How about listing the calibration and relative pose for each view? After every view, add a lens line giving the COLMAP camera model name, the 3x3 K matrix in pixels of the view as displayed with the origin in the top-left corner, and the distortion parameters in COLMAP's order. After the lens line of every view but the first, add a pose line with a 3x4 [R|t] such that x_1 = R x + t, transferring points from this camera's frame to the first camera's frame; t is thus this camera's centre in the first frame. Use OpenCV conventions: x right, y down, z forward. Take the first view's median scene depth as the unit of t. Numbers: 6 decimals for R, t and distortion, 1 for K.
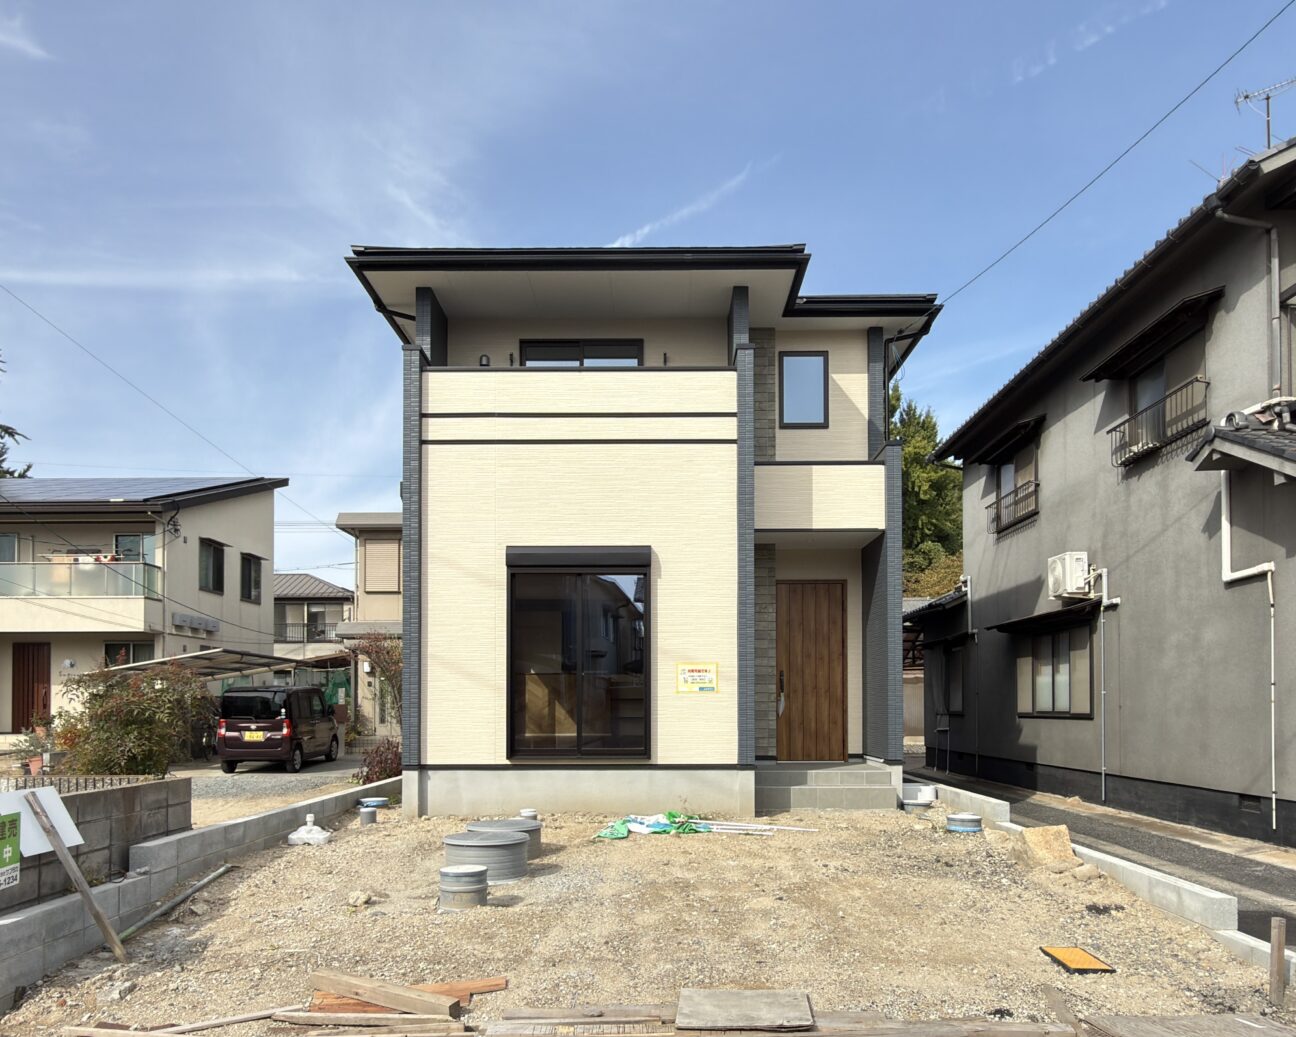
lens RADIAL K [[1019.4, 0, 650.6], [0, 1019.4, 690.8], [0, 0, 1]] dist [-0.001016, 0.003555]
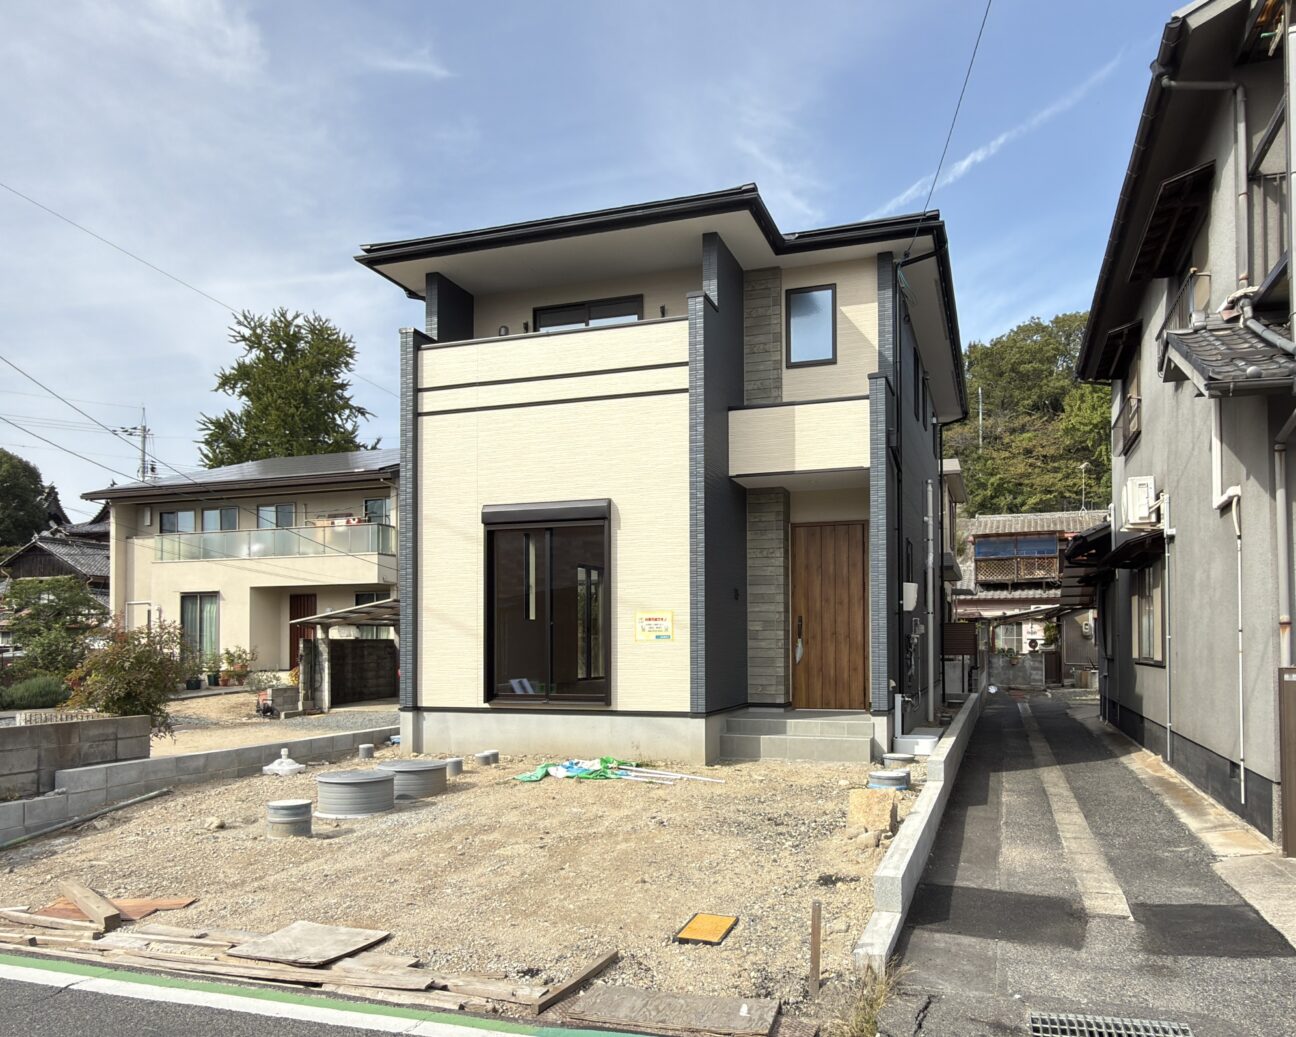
lens RADIAL K [[1011.1, 0, 649.3], [0, 1011.1, 628.8], [0, 0, 1]] dist [0.000763, 0.001674]
pose [[0.944442, -0.006405, -0.328615, 0.370361], [0.006787, 0.999977, 0.000016, -0.010144], [0.328608, -0.002245, 0.944464, 0.046886]]
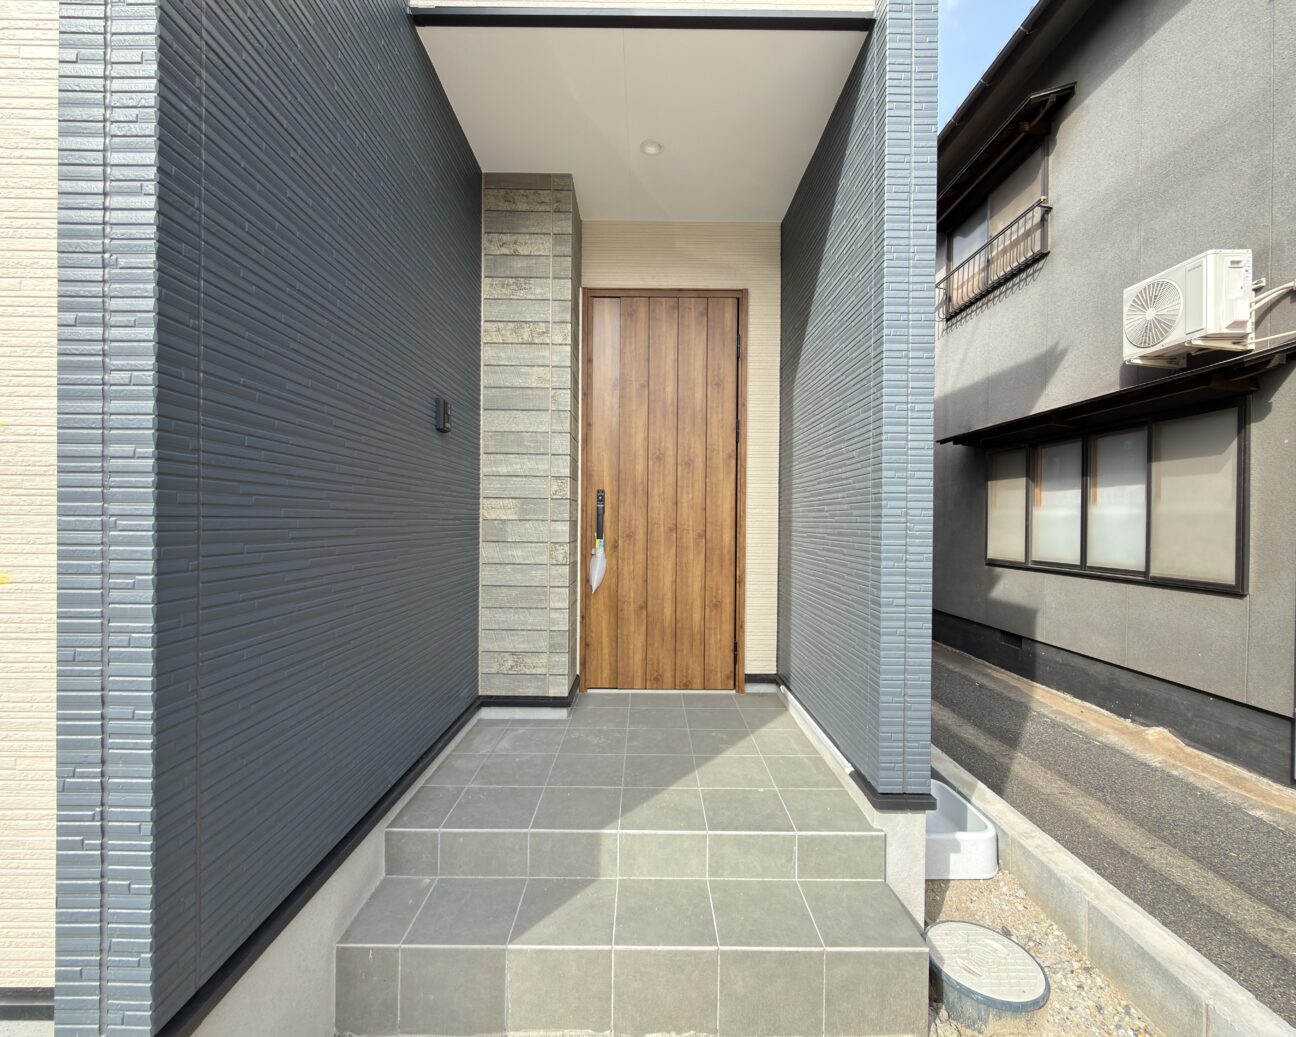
lens RADIAL K [[562.8, 0, 645.9], [0, 562.8, 523.3], [0, 0, 1]] dist [0.001307, 0.000106]
pose [[0.999935, 0.010462, 0.004432, 0.176465], [-0.010552, 0.999727, 0.020857, -0.012290], [-0.004213, -0.020902, 0.999773, 0.896740]]
